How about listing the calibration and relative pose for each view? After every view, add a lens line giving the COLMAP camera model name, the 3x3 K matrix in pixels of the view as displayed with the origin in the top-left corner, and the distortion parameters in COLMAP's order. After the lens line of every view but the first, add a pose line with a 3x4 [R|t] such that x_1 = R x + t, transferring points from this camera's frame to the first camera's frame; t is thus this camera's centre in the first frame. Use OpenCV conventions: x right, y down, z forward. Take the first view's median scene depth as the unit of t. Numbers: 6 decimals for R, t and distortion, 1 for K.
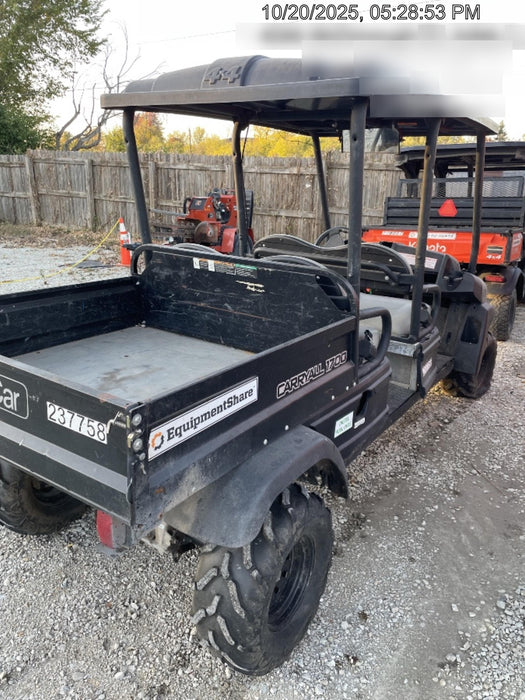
lens RADIAL K [[524.7, 0, 266.8], [0, 524.7, 342.6], [0, 0, 1]] dist [0.068878, -0.101121]
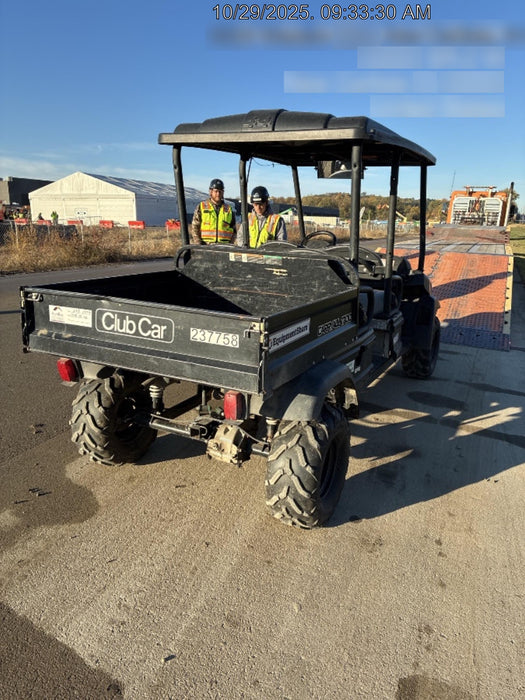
lens RADIAL K [[521.2, 0, 271.4], [0, 521.2, 352.1], [0, 0, 1]] dist [0.063088, -0.003680]
pose [[0.991571, -0.035620, 0.124572, -0.220402], [0.039729, 0.998740, -0.030660, 0.141811], [-0.123323, 0.035350, 0.991737, -0.332248]]
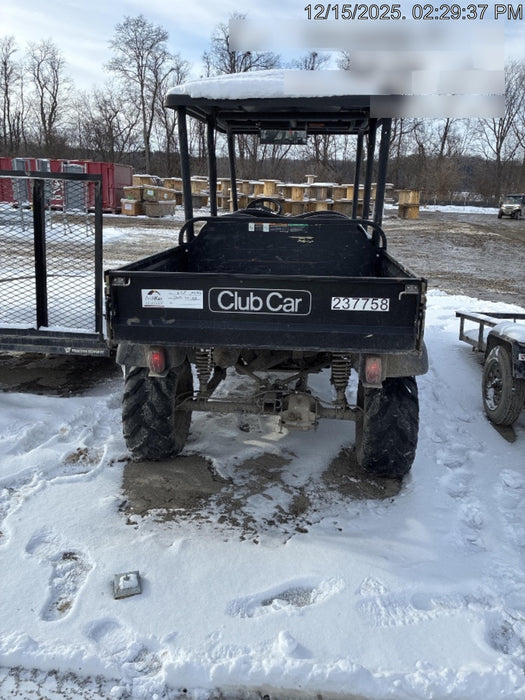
lens RADIAL K [[524.7, 0, 266.8], [0, 524.7, 342.6], [0, 0, 1]] dist [0.068878, -0.101121]
pose [[0.880514, -0.159667, 0.446319, -0.764570], [0.159491, 0.986458, 0.038248, 0.090560], [-0.446382, 0.037506, 0.894056, -0.170861]]
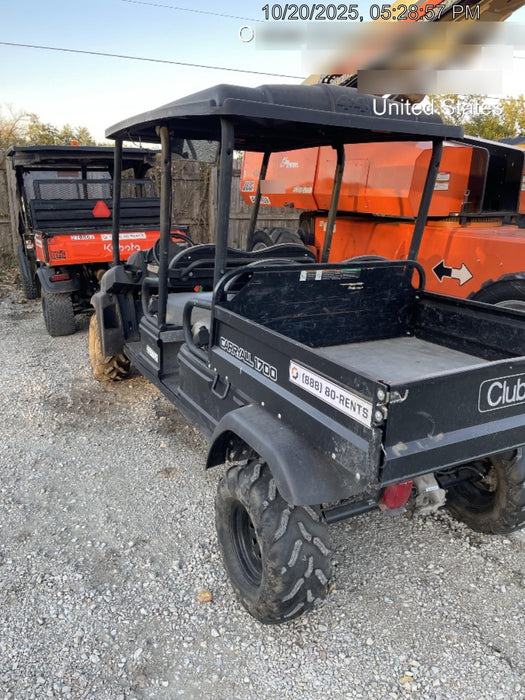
lens RADIAL K [[521.2, 0, 271.4], [0, 521.2, 352.1], [0, 0, 1]] dist [0.063088, -0.003680]
pose [[0.477960, -0.274432, 0.834411, -1.124400], [0.249230, 0.953270, 0.170762, -0.210582], [-0.842282, 0.126343, 0.524022, 0.564379]]
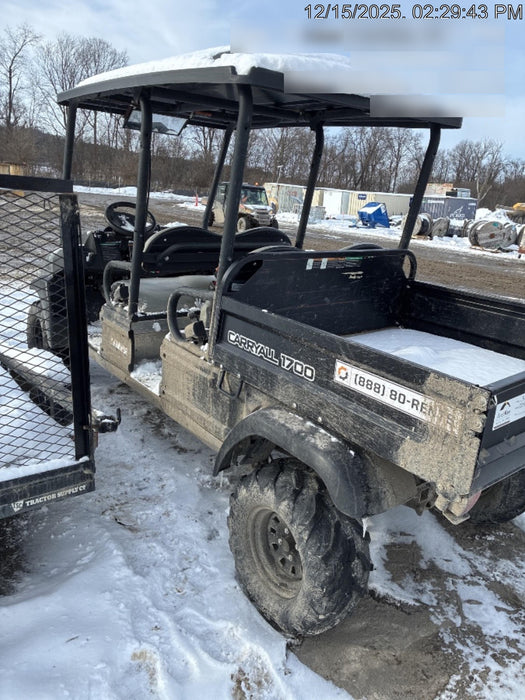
lens RADIAL K [[524.7, 0, 266.8], [0, 524.7, 342.6], [0, 0, 1]] dist [0.068878, -0.101121]
pose [[0.324568, -0.292668, 0.899445, -1.136230], [0.222264, 0.947898, 0.228229, -0.267415], [-0.919377, 0.125838, 0.372707, 0.772310]]
